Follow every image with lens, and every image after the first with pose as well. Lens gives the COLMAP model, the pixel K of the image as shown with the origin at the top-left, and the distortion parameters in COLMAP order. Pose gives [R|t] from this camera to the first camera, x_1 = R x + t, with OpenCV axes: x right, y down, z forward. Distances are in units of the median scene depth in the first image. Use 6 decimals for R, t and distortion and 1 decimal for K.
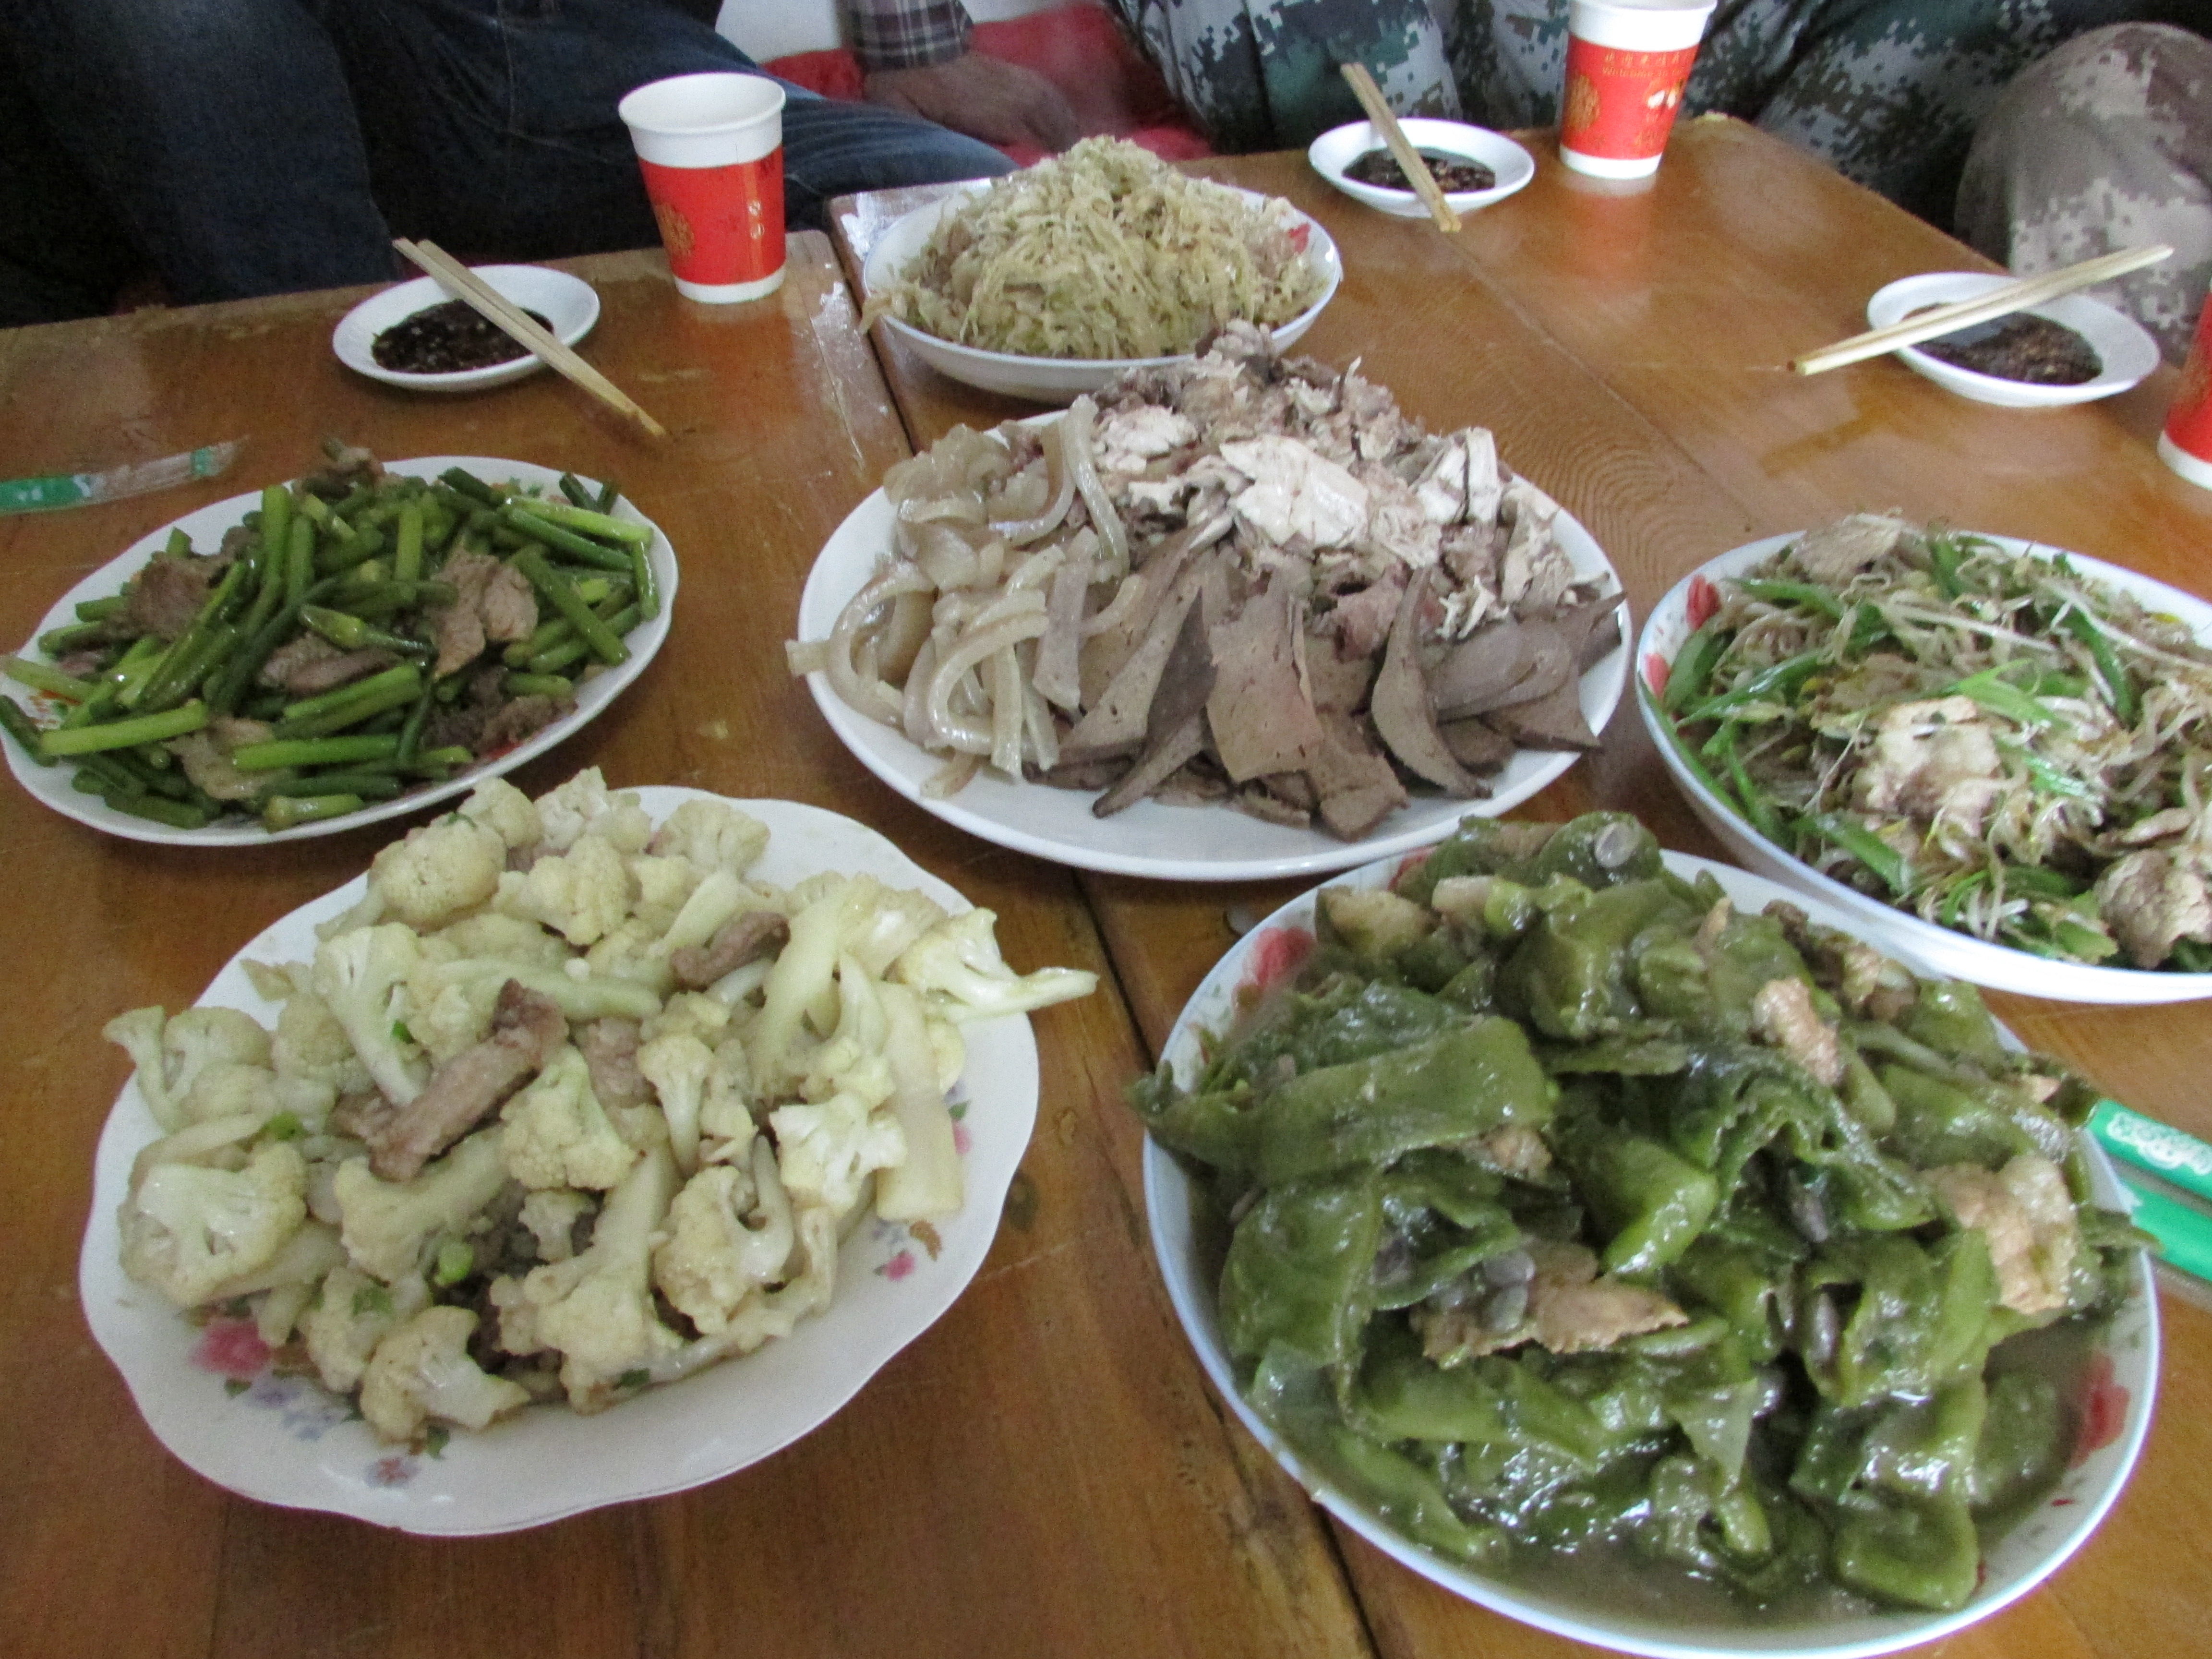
lens RADIAL K [[1755.0, 0, 1106.0], [0, 1755.0, 829.5], [0, 0, 1]] dist [-0.000612, -0.006391]
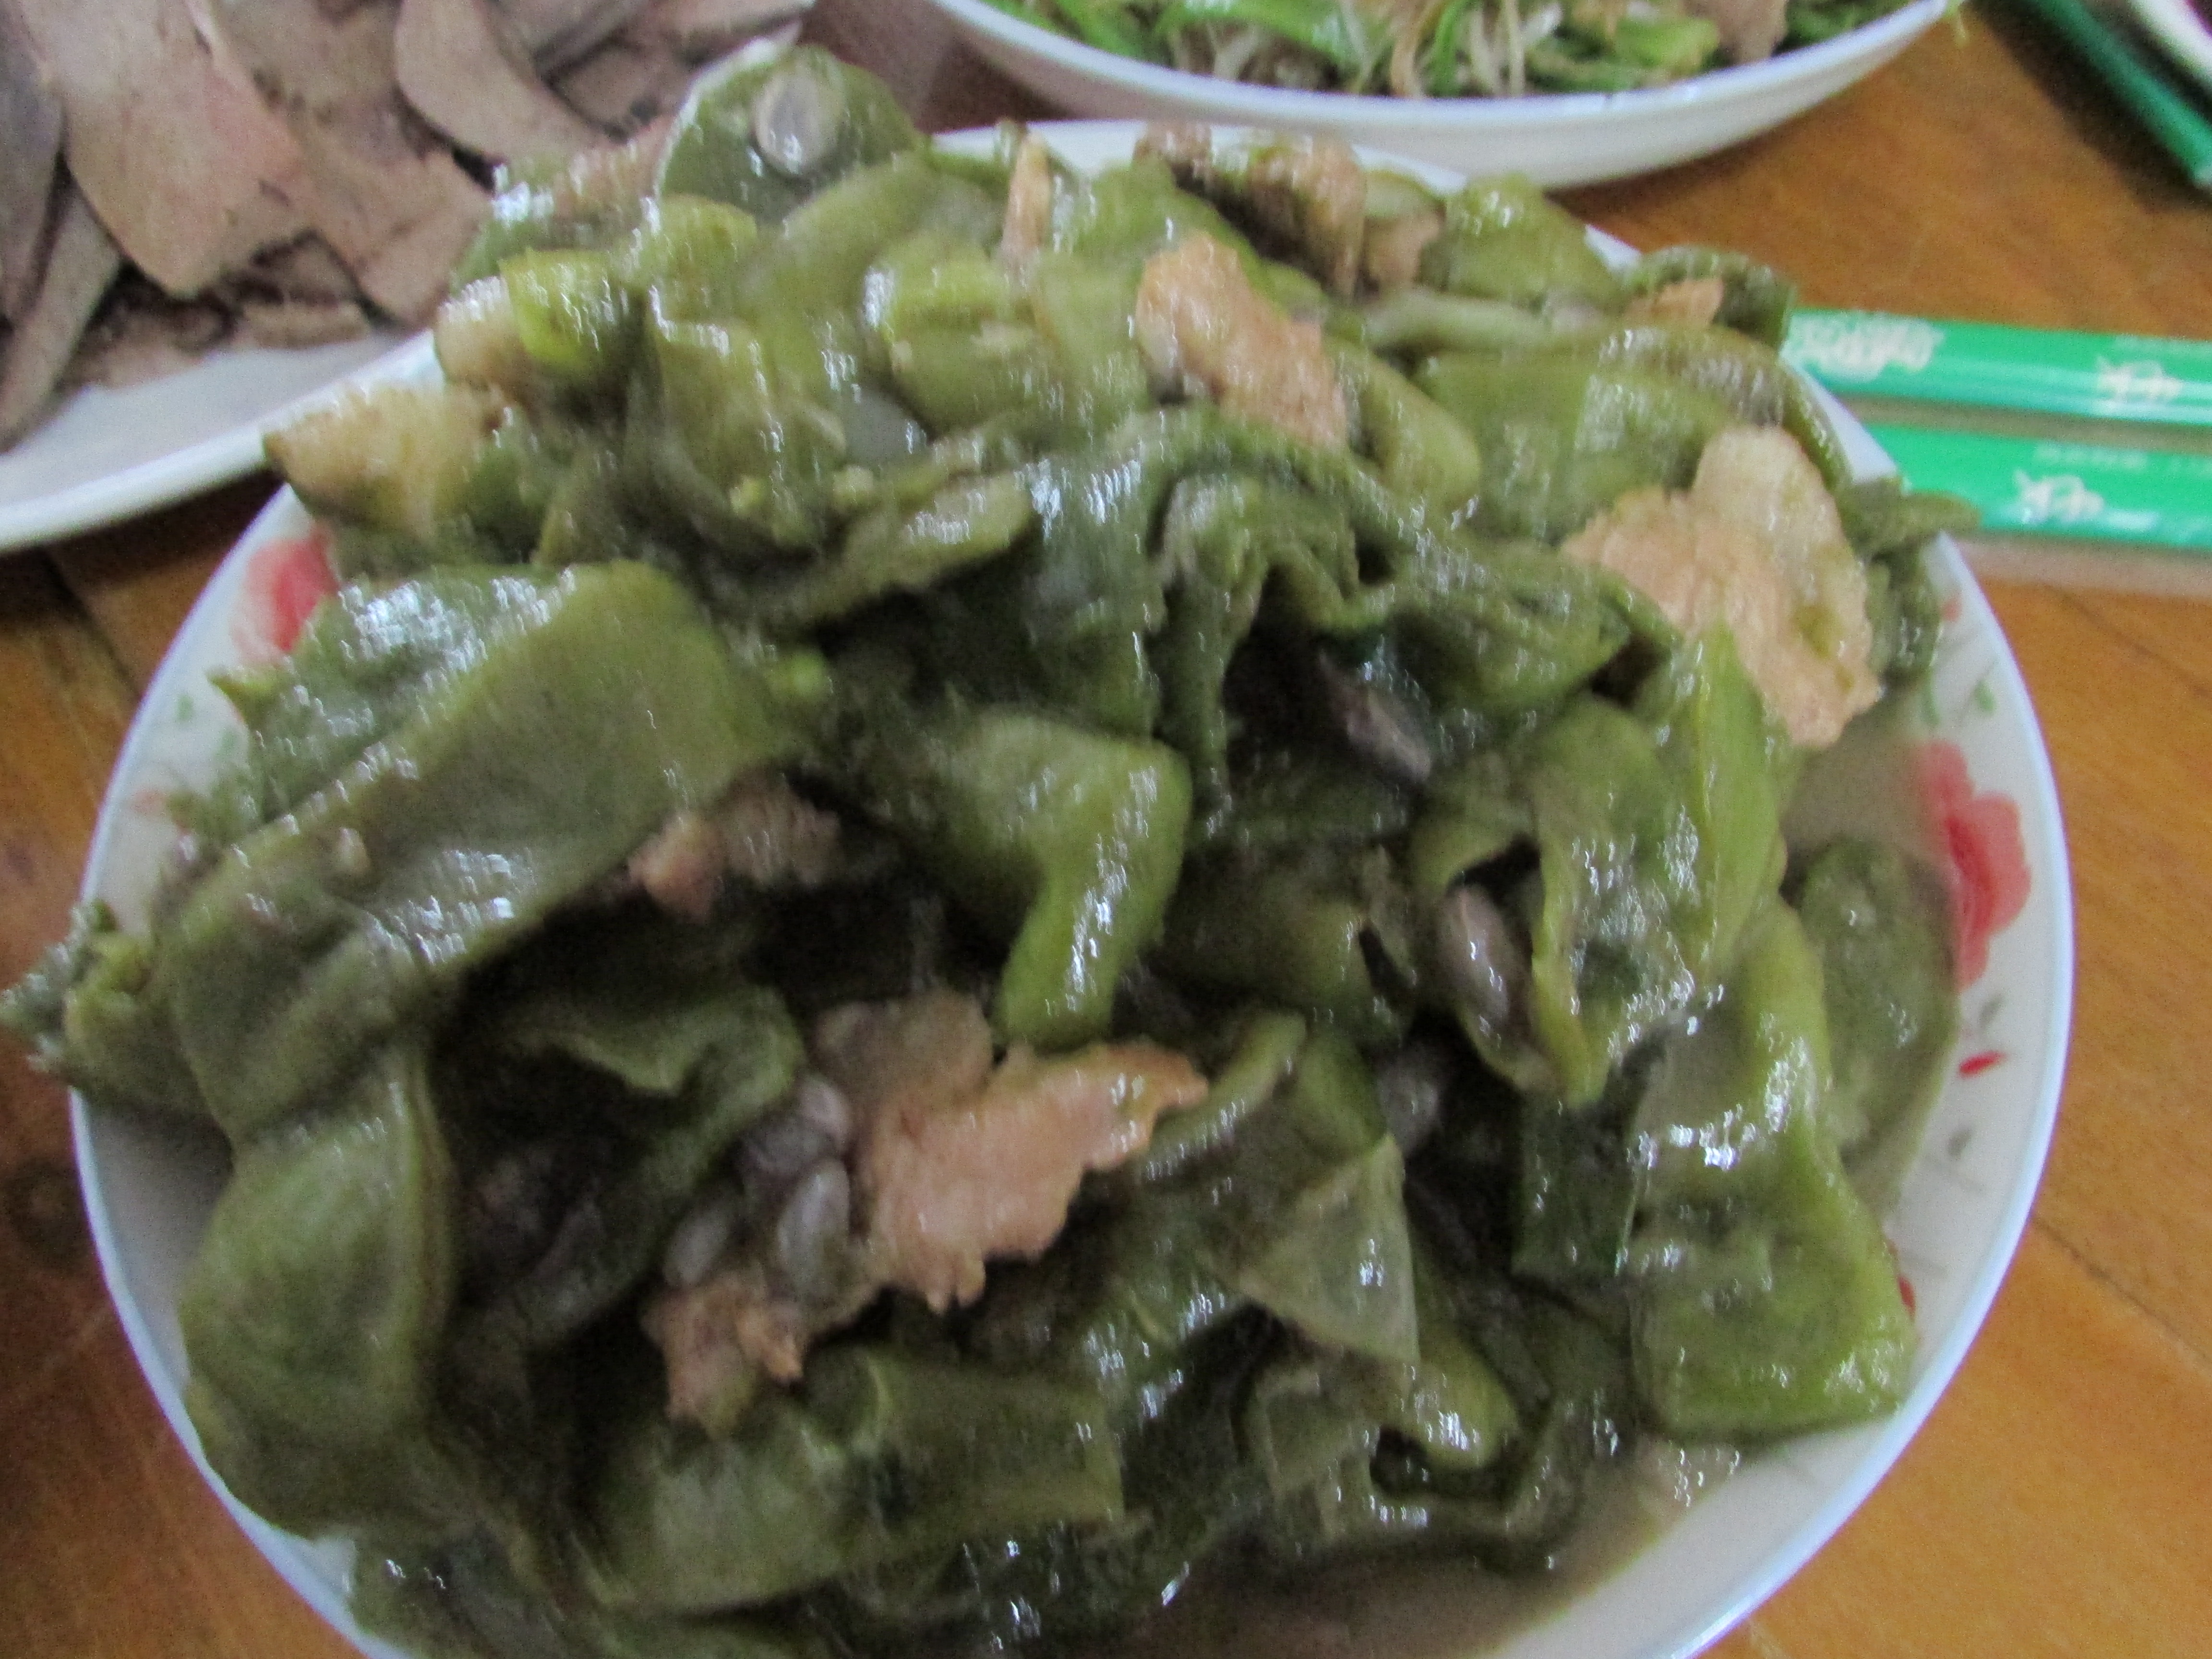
lens RADIAL K [[1755.0, 0, 1106.0], [0, 1755.0, 829.5], [0, 0, 1]] dist [-0.000612, -0.006391]
pose [[0.902839, -0.390414, 0.180162, 0.226256], [0.332832, 0.899825, 0.282025, 0.083607], [-0.272221, -0.194660, 0.942339, 0.543008]]
